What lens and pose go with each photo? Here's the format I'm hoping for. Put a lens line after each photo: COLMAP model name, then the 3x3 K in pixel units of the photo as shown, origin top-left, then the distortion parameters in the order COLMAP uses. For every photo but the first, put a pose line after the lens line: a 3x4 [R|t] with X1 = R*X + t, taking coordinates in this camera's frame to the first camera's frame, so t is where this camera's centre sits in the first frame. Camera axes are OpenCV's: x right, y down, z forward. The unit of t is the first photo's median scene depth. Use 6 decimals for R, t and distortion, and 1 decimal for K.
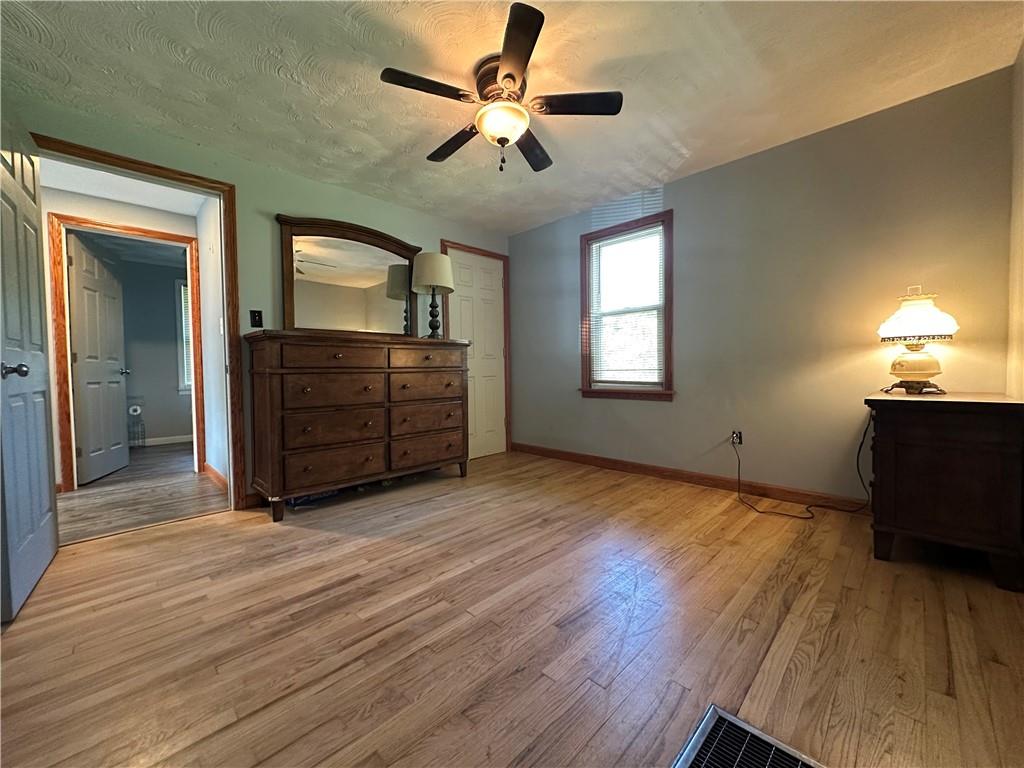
lens RADIAL K [[408.2, 0, 510.8], [0, 408.2, 383.9], [0, 0, 1]] dist [-0.001498, 0.000366]
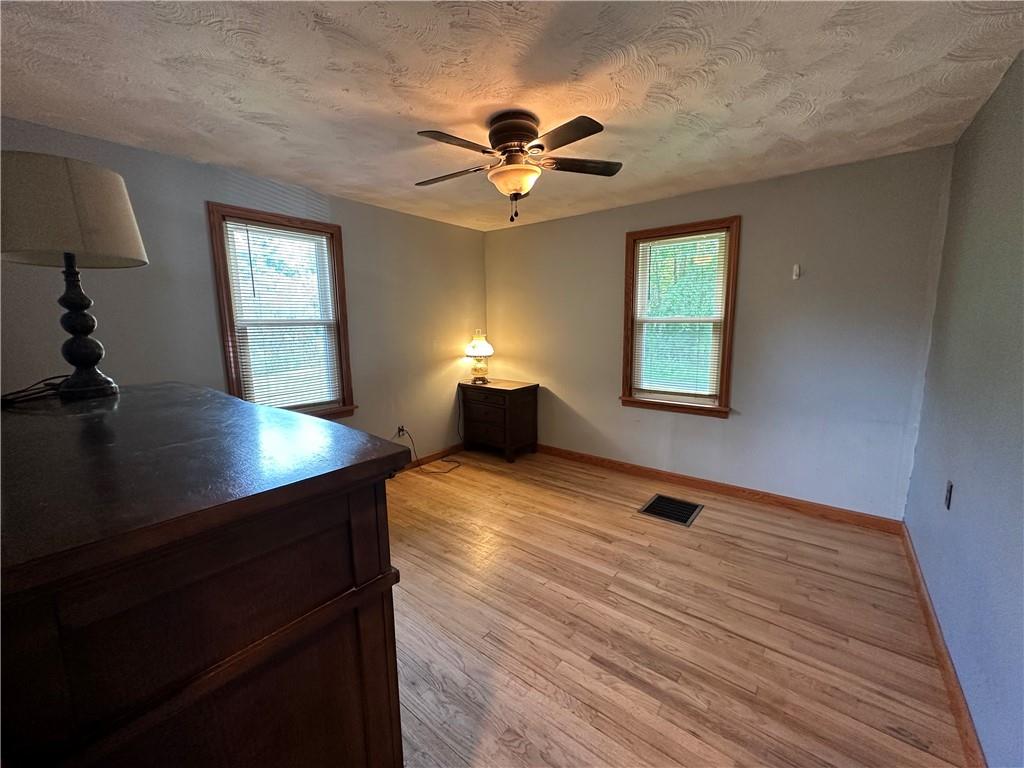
lens RADIAL K [[408.2, 0, 510.8], [0, 408.2, 383.9], [0, 0, 1]] dist [-0.001498, 0.000366]
pose [[-0.117311, -0.134530, 0.983941, -1.145901], [0.045494, 0.989014, 0.140647, -0.282789], [-0.992053, 0.061263, -0.109902, 1.207661]]
